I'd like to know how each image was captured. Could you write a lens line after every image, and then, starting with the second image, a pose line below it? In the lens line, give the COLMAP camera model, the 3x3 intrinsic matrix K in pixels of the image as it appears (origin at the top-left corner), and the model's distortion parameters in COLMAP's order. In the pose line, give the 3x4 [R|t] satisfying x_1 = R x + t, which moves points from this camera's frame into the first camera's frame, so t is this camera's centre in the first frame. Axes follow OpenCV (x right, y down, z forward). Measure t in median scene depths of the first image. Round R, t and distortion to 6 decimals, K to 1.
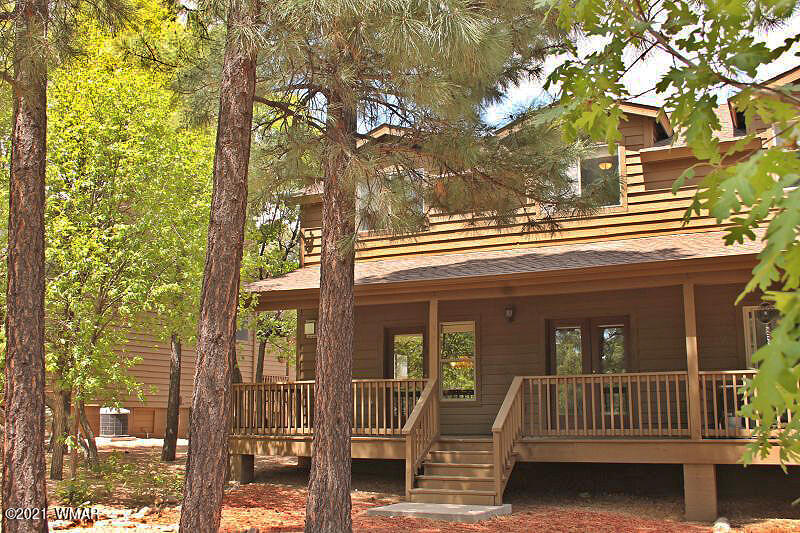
lens RADIAL K [[835.0, 0, 400.0], [0, 835.0, 266.5], [0, 0, 1]] dist [-0.131689, 0.192595]
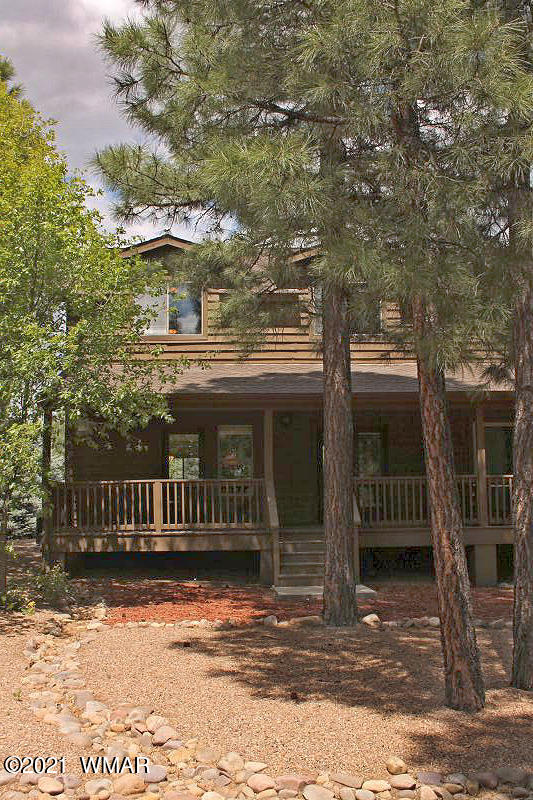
lens RADIAL K [[835.0, 0, 266.5], [0, 835.0, 400.0], [0, 0, 1]] dist [-0.131689, 0.192595]
pose [[0.871896, 0.046041, 0.487521, -0.513233], [-0.072489, 0.996737, 0.035511, -0.013096], [-0.484296, -0.066302, 0.872389, 0.012586]]
